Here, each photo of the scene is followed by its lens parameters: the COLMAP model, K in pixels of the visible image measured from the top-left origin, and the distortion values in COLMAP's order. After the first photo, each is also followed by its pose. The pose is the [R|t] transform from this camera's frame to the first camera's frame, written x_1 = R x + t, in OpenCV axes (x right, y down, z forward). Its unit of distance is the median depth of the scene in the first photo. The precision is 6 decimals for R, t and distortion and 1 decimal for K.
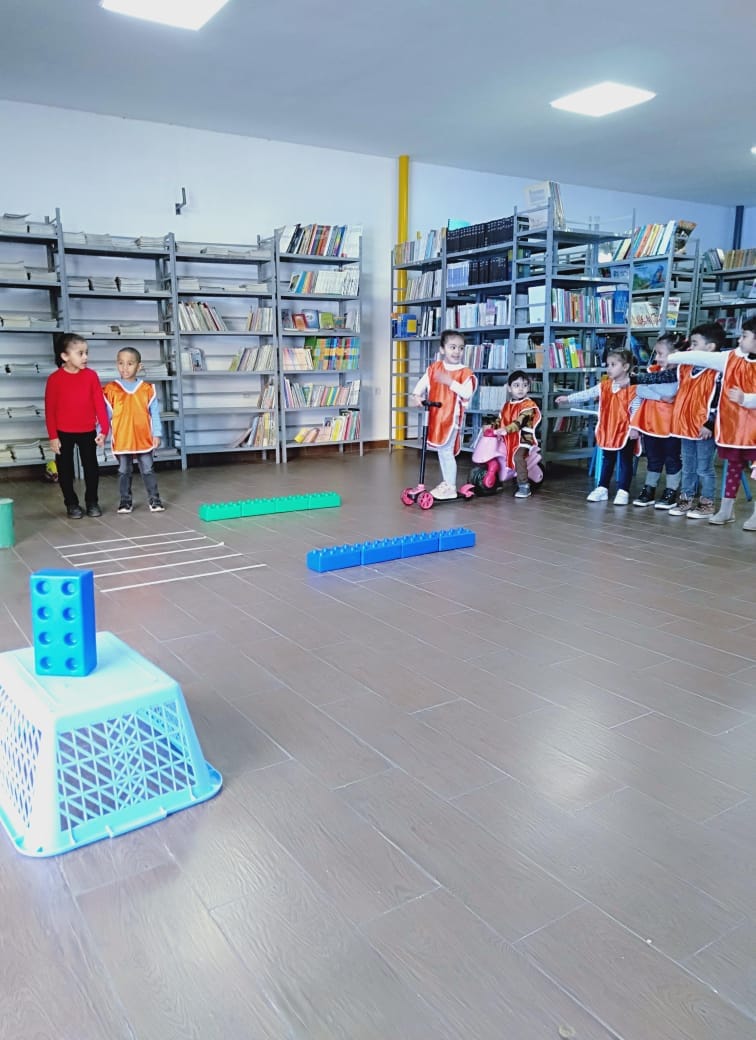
lens RADIAL K [[772.4, 0, 378.0], [0, 772.4, 520.0], [0, 0, 1]] dist [0.033641, -0.097588]
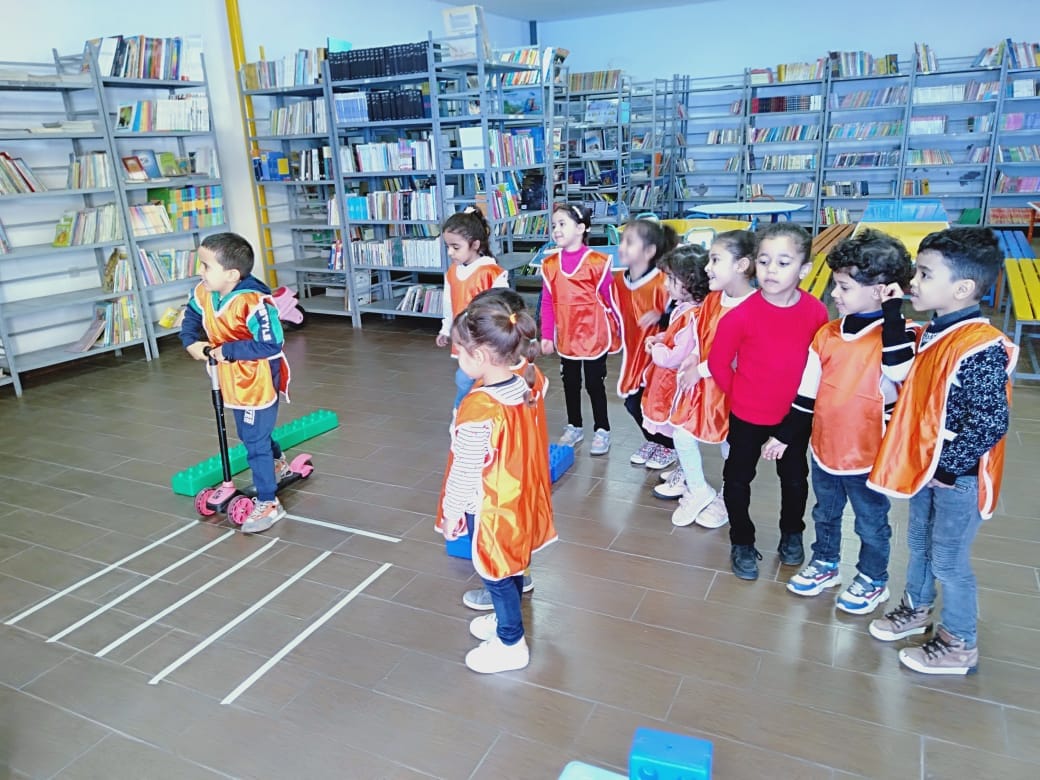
lens RADIAL K [[747.7, 0, 520.0], [0, 747.7, 390.0], [0, 0, 1]] dist [0.020091, -0.027109]
pose [[0.855791, -0.188072, 0.481924, -0.183687], [0.137271, 0.980736, 0.138971, -0.099608], [-0.498777, -0.052777, 0.865122, 0.179050]]
